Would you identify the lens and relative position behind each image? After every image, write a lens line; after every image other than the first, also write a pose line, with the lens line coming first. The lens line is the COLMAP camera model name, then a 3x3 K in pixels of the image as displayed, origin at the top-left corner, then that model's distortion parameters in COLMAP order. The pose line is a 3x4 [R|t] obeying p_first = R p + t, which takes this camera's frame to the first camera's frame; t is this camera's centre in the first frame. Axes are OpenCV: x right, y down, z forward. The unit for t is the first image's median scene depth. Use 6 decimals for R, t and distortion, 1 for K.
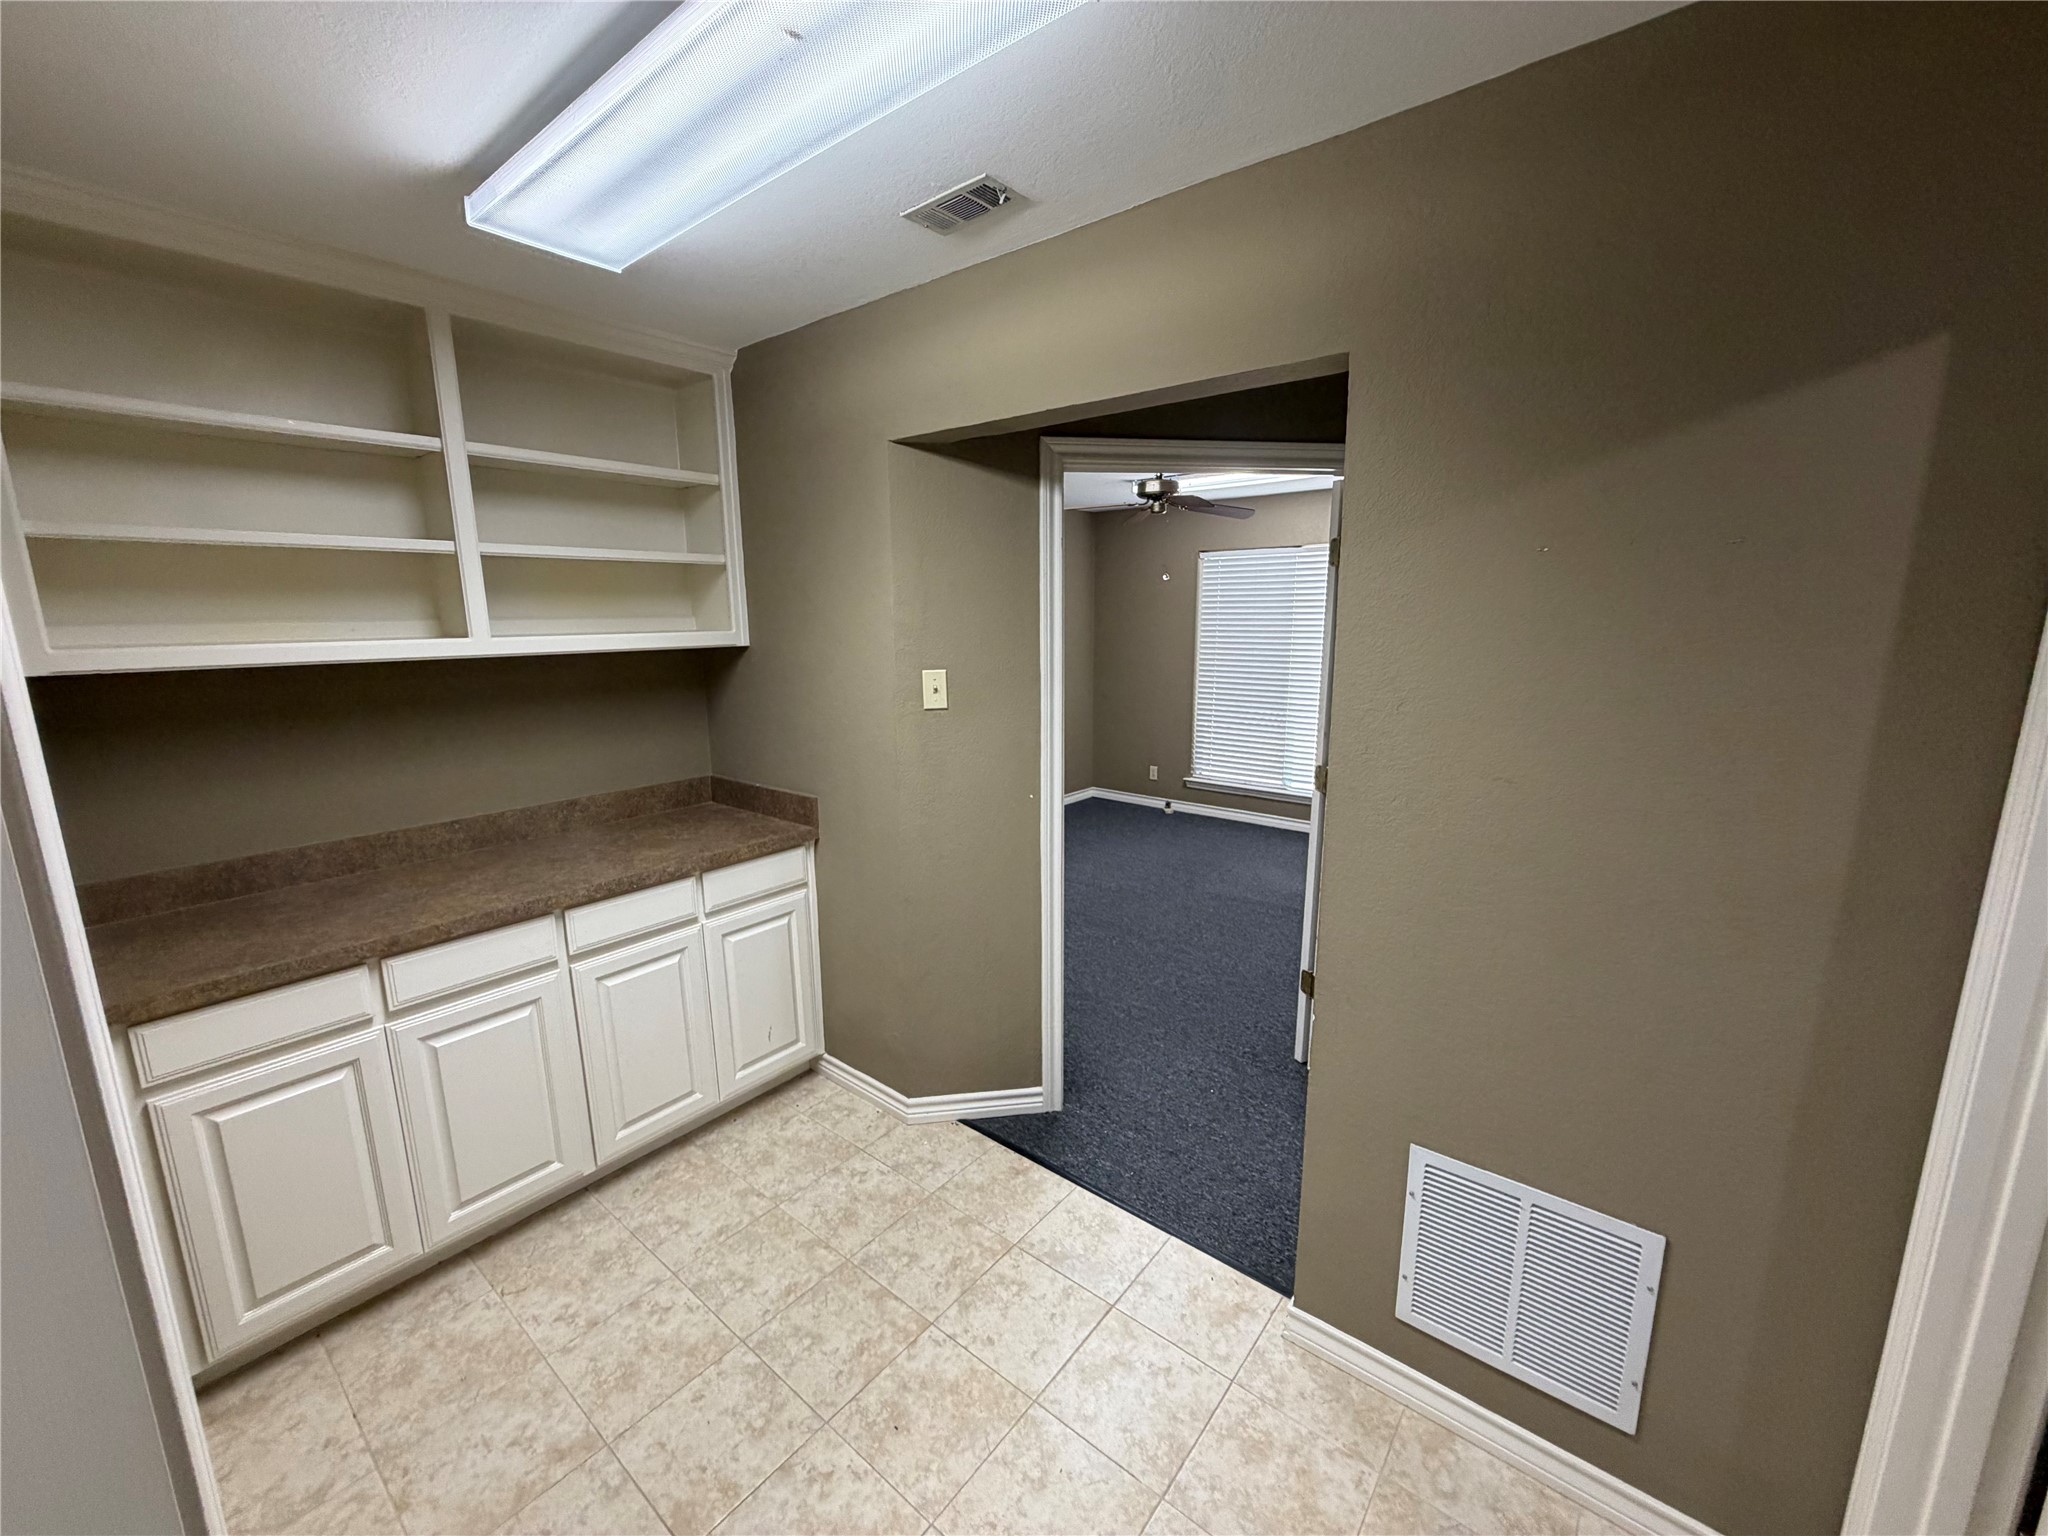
lens RADIAL K [[815.9, 0, 1019.3], [0, 815.9, 765.7], [0, 0, 1]] dist [-0.010564, -0.001787]
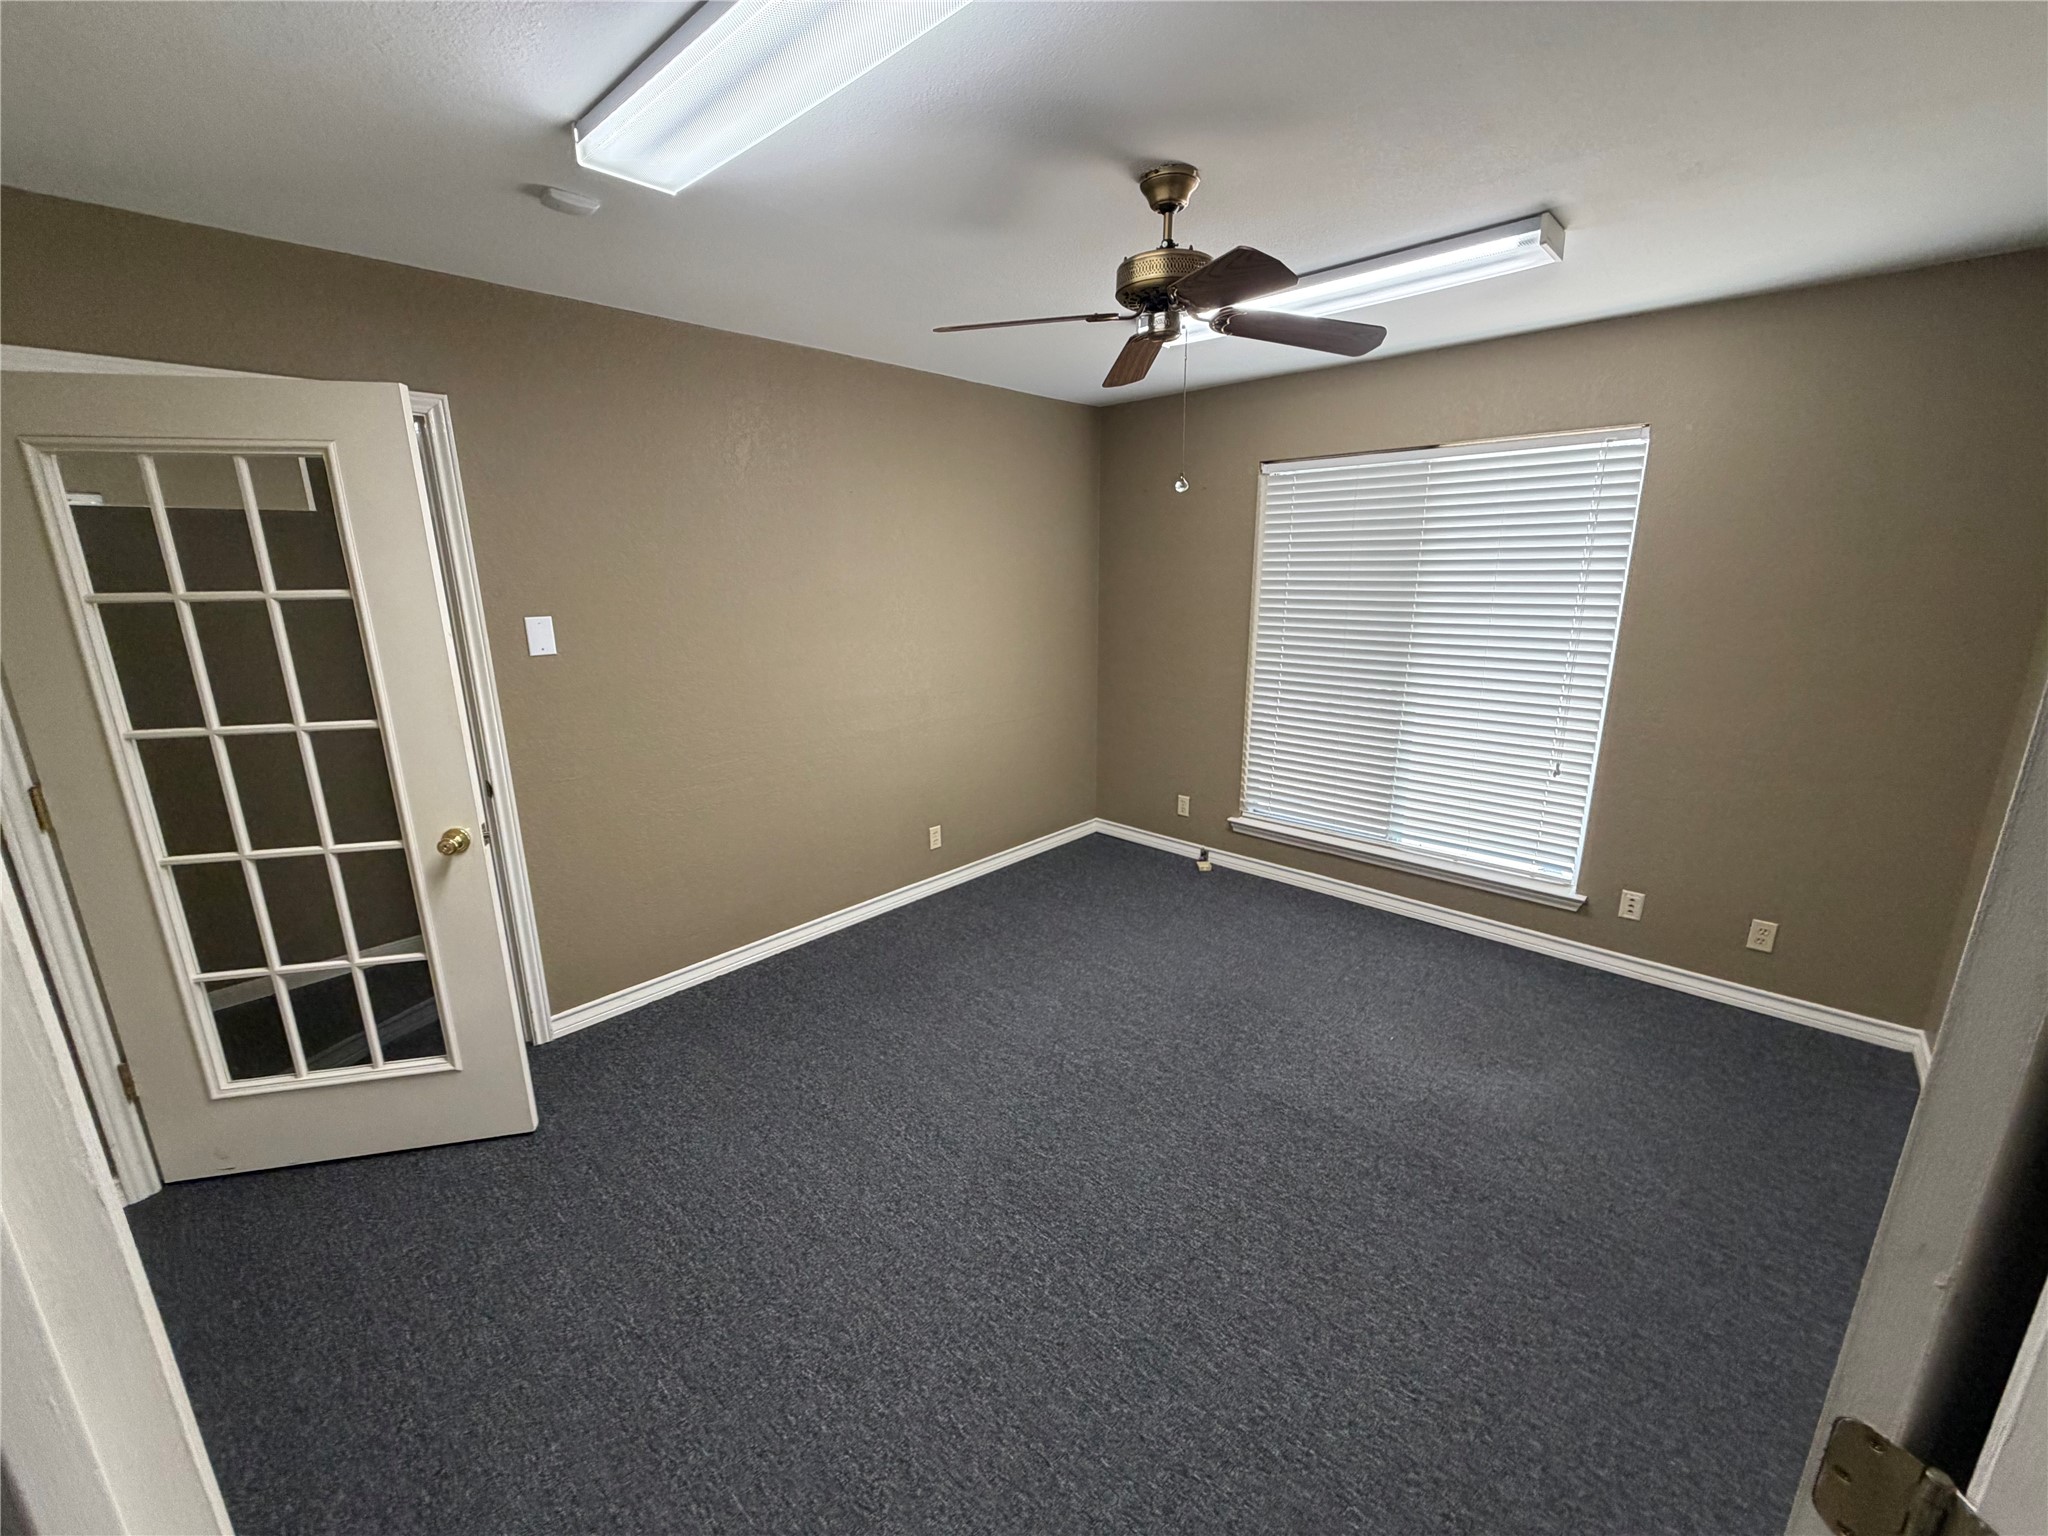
lens RADIAL K [[815.9, 0, 1028.7], [0, 815.9, 771.3], [0, 0, 1]] dist [-0.010564, -0.001787]
pose [[0.998288, 0.008790, -0.057823, 0.079502], [-0.004760, 0.997573, 0.069465, -0.066969], [0.058294, -0.069071, 0.995907, 0.342723]]
